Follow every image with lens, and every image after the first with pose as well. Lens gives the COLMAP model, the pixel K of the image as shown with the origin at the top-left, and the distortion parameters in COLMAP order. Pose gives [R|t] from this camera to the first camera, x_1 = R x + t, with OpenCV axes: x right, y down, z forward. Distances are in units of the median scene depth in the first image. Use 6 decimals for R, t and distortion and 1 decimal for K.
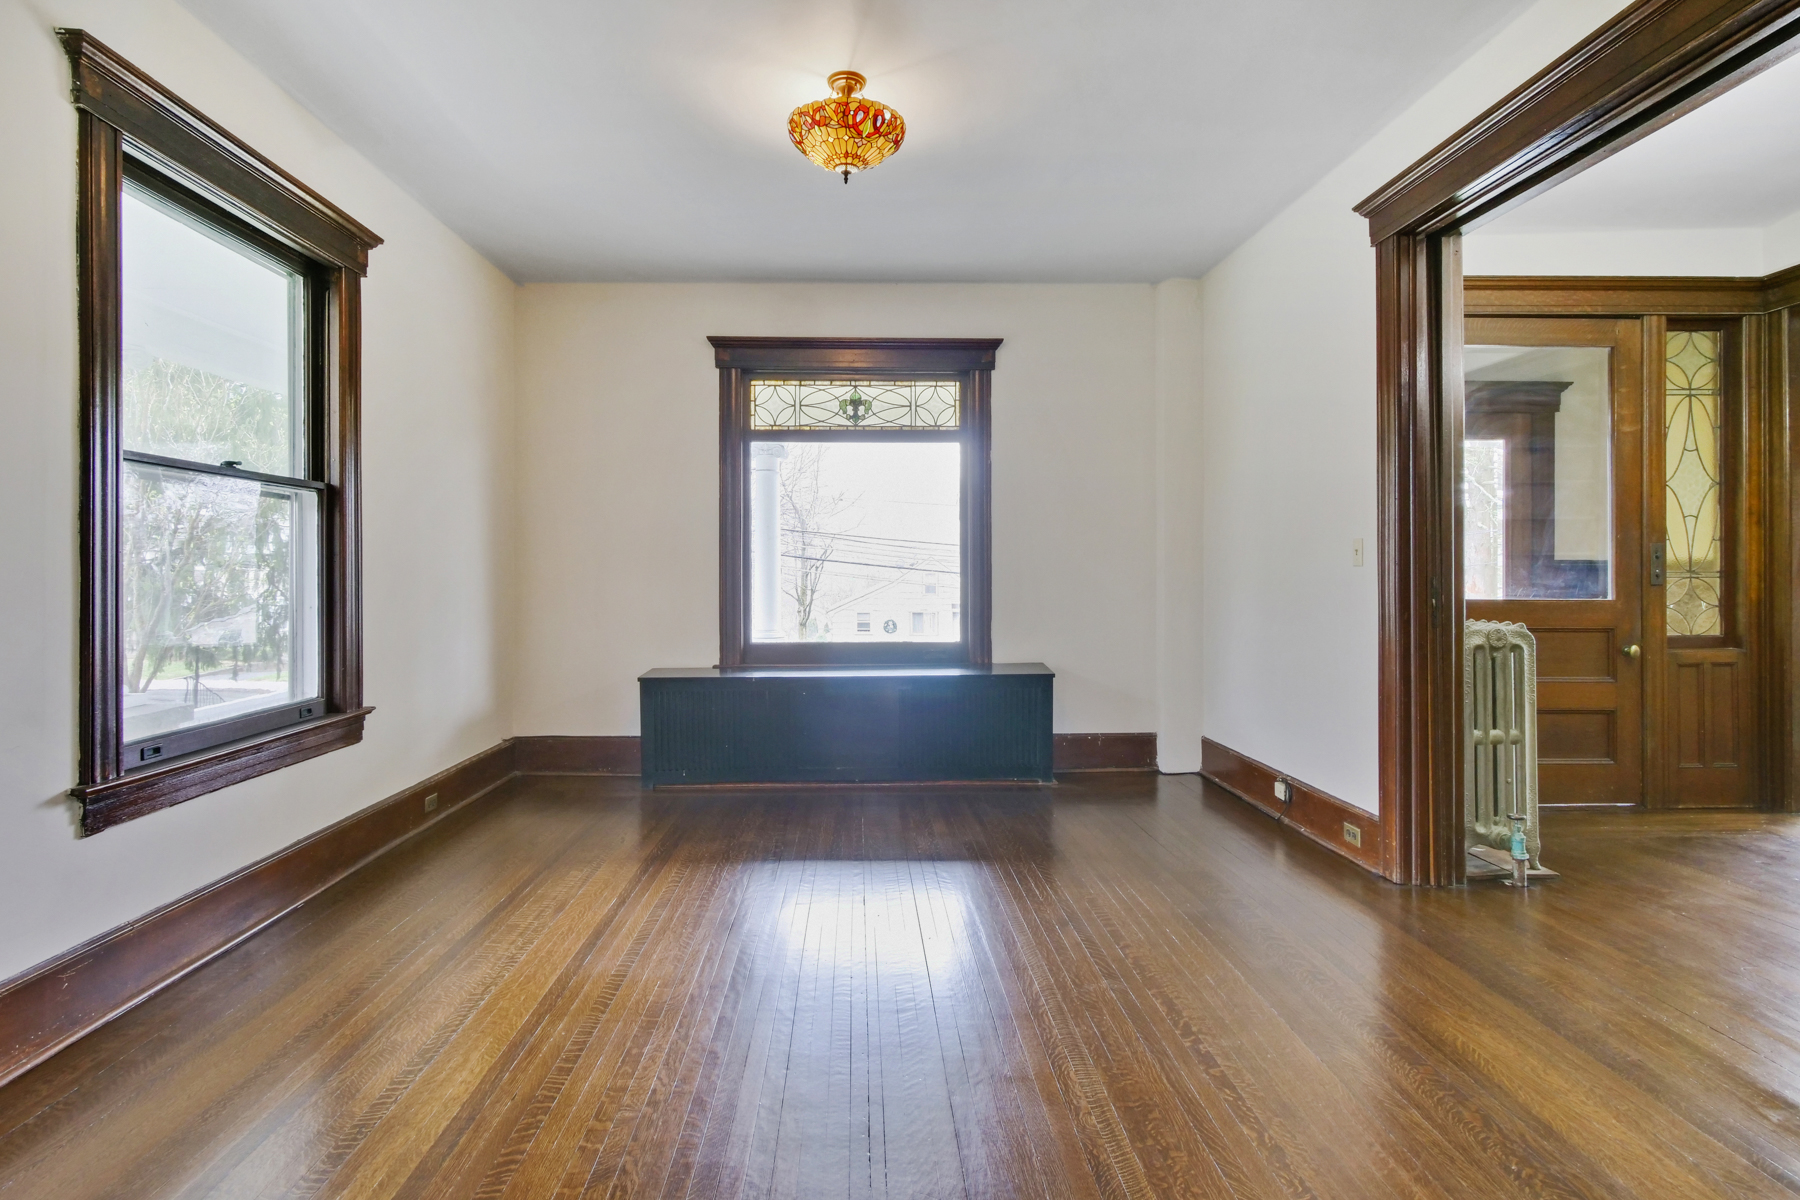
lens RADIAL K [[893.4, 0, 891.4], [0, 893.4, 571.4], [0, 0, 1]] dist [0.002063, -0.000583]
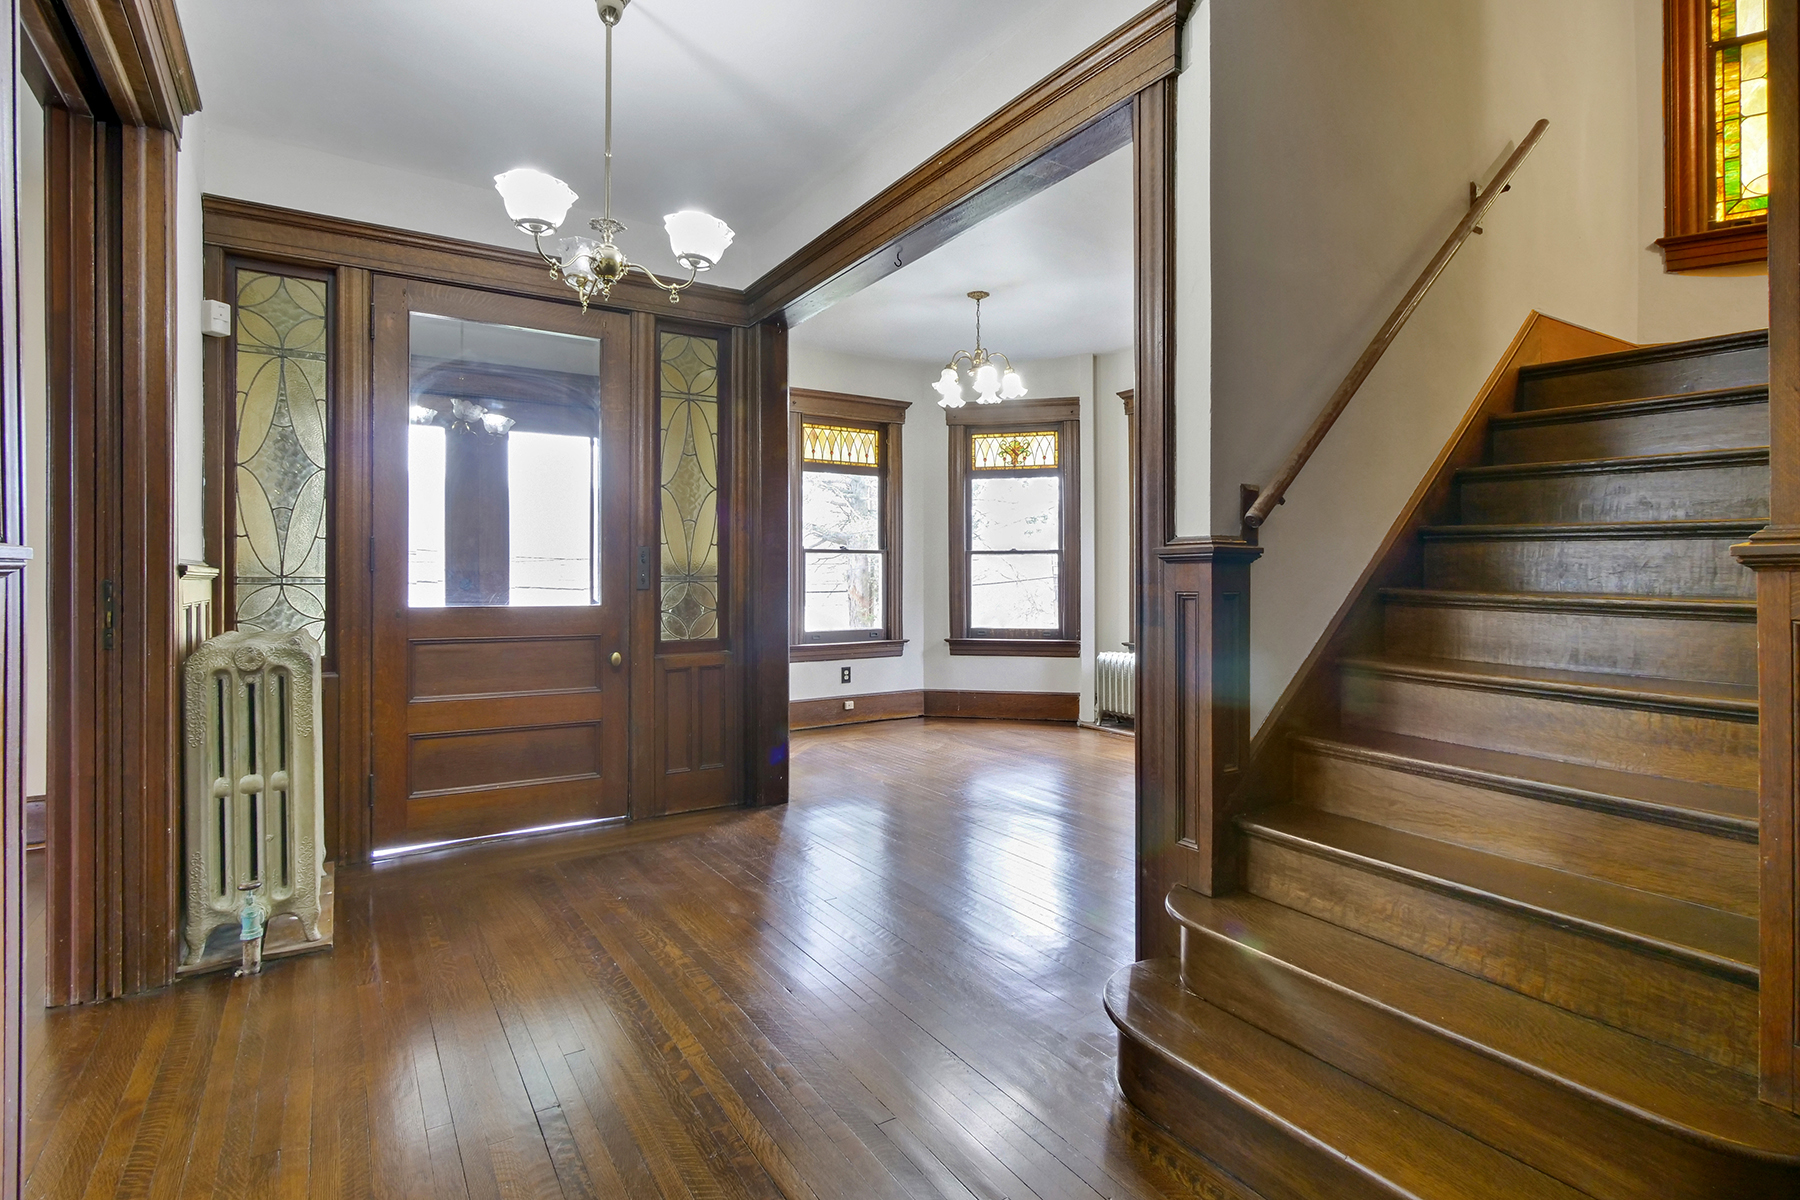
lens RADIAL K [[893.4, 0, 891.4], [0, 893.4, 571.4], [0, 0, 1]] dist [0.002063, -0.000583]
pose [[0.859909, 0.005061, 0.510422, 0.588652], [-0.002329, 0.999979, -0.005992, 0.000876], [-0.510442, 0.003964, 0.859903, 0.026273]]
